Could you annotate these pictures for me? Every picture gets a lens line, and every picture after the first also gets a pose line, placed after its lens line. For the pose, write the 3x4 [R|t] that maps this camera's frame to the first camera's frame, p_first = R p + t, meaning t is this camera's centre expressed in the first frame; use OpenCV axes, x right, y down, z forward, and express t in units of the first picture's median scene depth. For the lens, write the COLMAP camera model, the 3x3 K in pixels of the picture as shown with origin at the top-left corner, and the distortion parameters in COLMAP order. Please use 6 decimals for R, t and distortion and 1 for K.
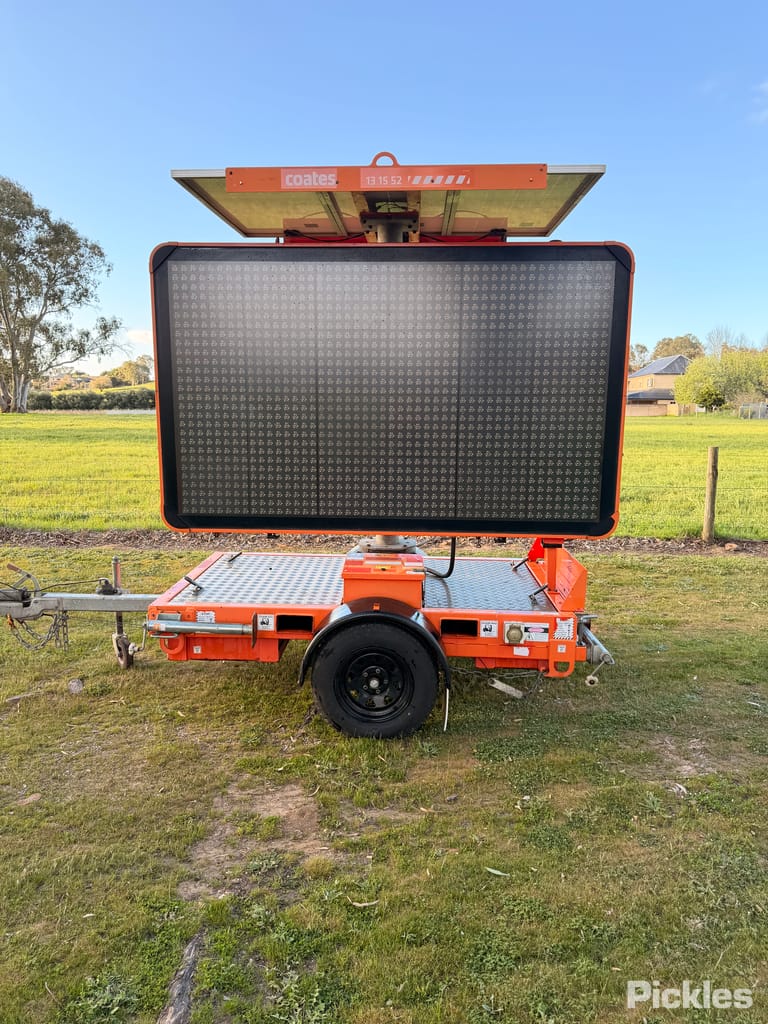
lens RADIAL K [[720.5, 0, 380.0], [0, 720.5, 510.4], [0, 0, 1]] dist [0.047565, -0.056459]
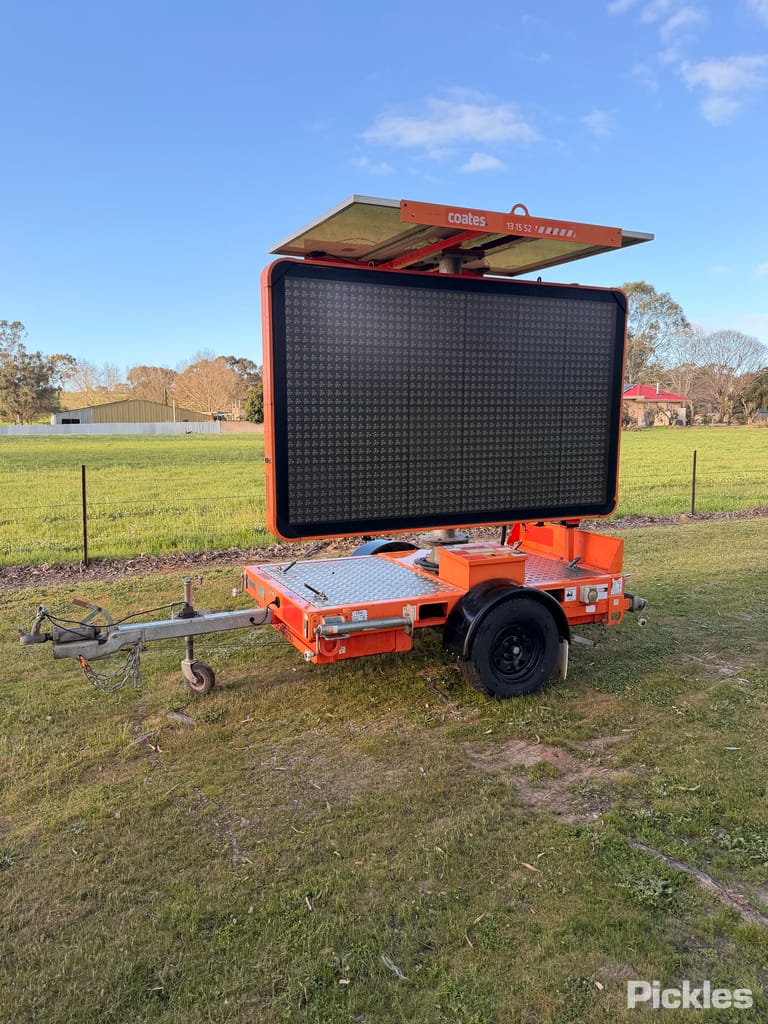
lens RADIAL K [[720.5, 0, 377.0], [0, 720.5, 514.7], [0, 0, 1]] dist [0.047565, -0.056459]
pose [[0.883675, -0.073278, 0.462331, -0.693222], [0.081351, 0.996682, 0.002481, -0.001051], [-0.460979, 0.035419, 0.886704, 0.050667]]
